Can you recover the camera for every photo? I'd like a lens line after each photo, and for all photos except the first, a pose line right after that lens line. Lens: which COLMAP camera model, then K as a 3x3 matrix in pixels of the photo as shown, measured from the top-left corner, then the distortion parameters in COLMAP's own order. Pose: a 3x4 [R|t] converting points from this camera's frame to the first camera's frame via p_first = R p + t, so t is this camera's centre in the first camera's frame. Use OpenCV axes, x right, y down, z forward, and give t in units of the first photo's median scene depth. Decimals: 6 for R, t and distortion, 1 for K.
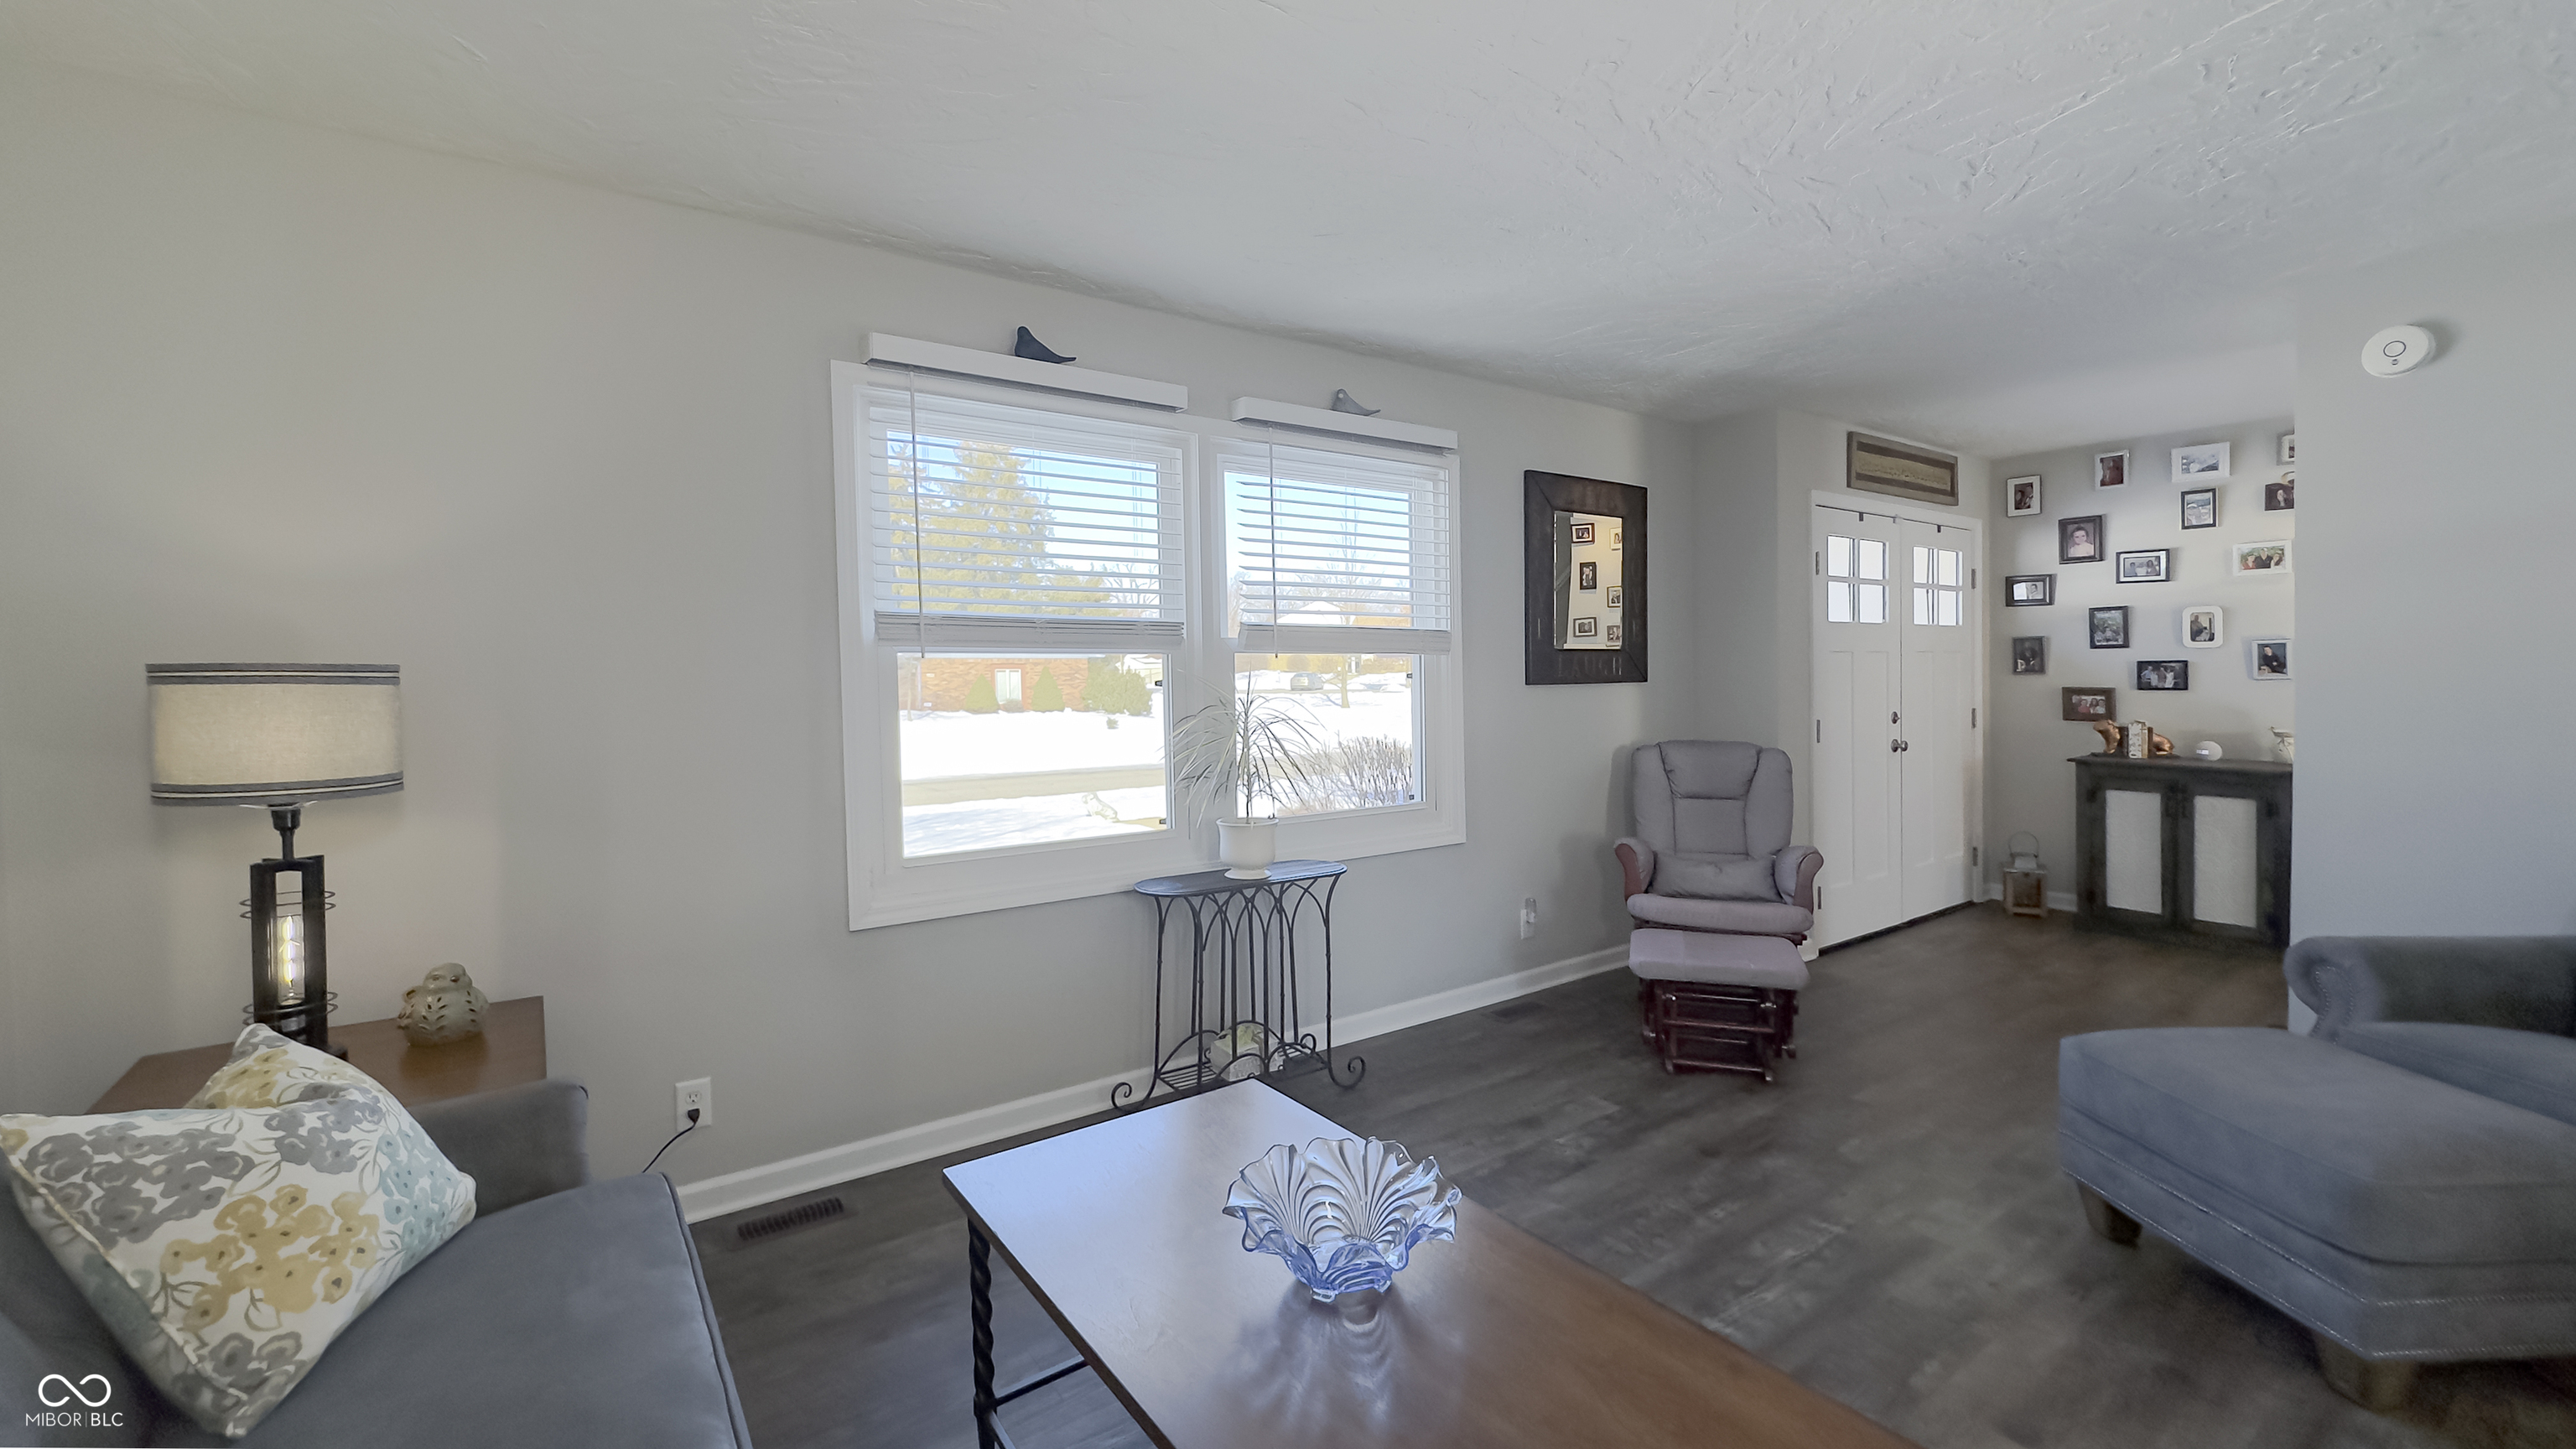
lens RADIAL K [[1029.0, 0, 1295.5], [0, 1029.0, 691.6], [0, 0, 1]] dist [-0.003757, 0.001203]
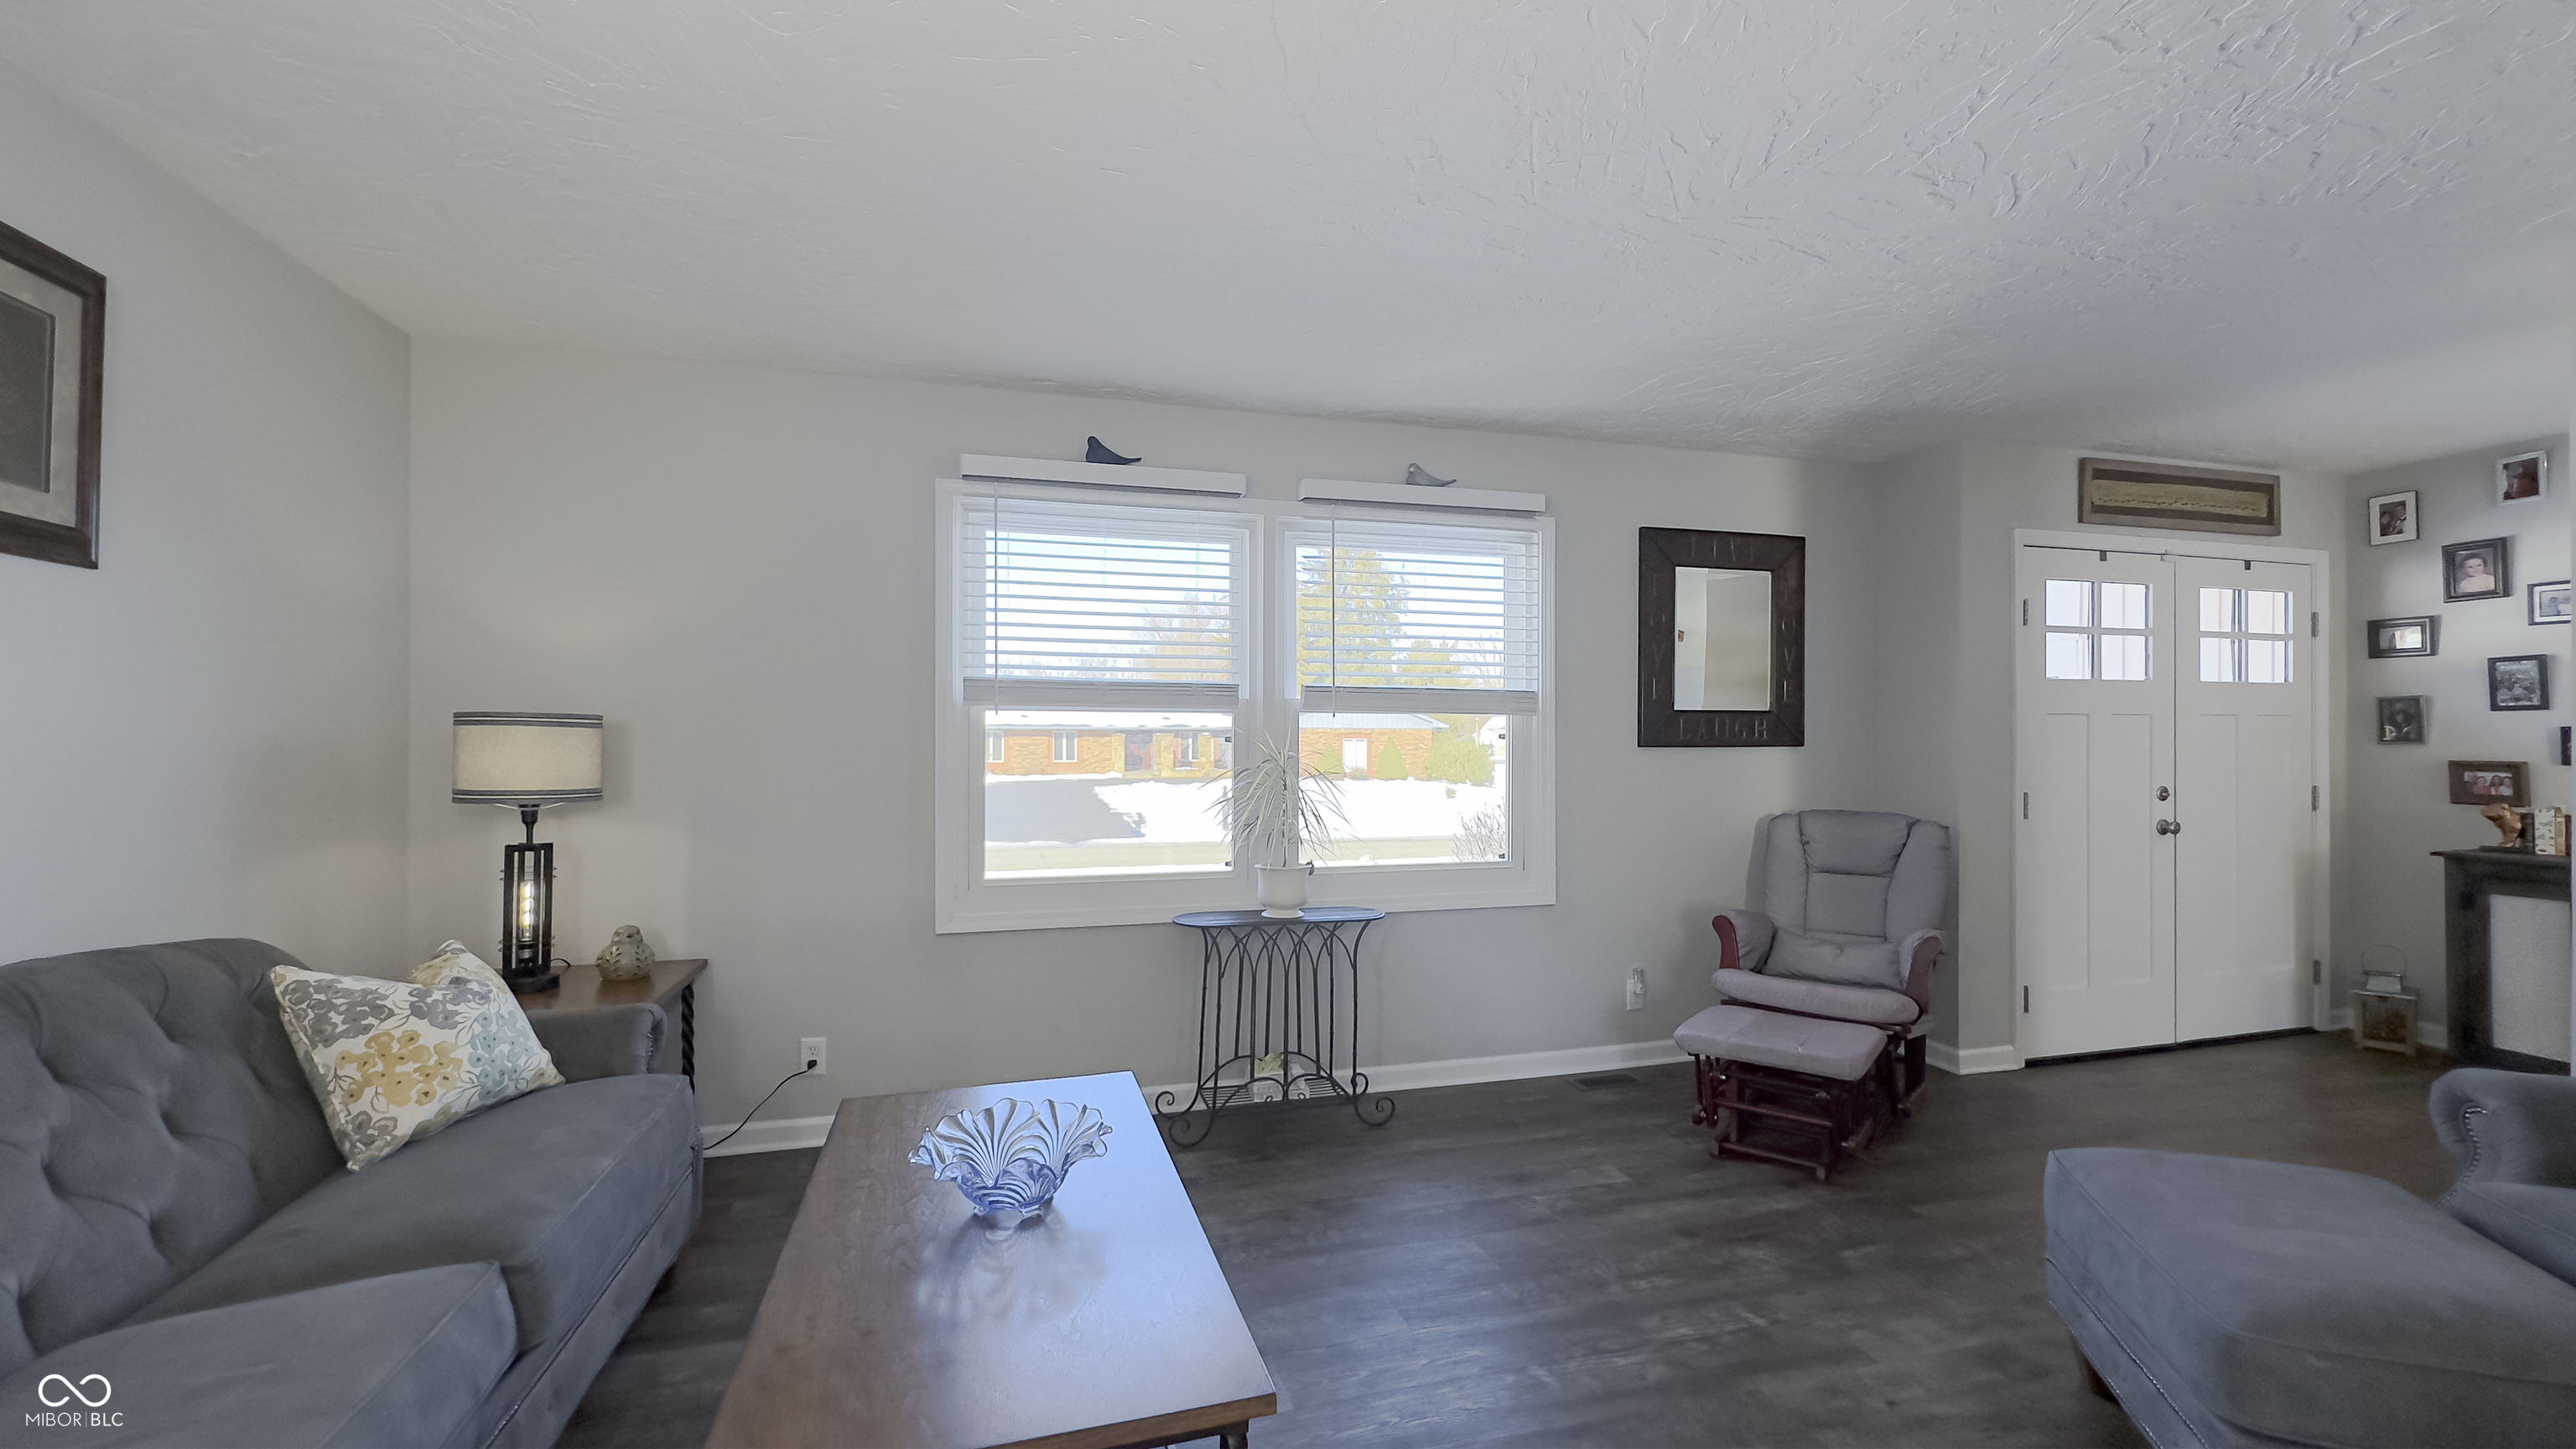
lens RADIAL K [[1029.0, 0, 1298.8], [0, 1029.0, 729.7], [0, 0, 1]] dist [-0.003757, 0.001203]
pose [[0.944000, 0.004411, -0.329915, 0.308310], [-0.014870, 0.999463, -0.029186, 0.012934], [0.329609, 0.032457, 0.943559, -0.027245]]
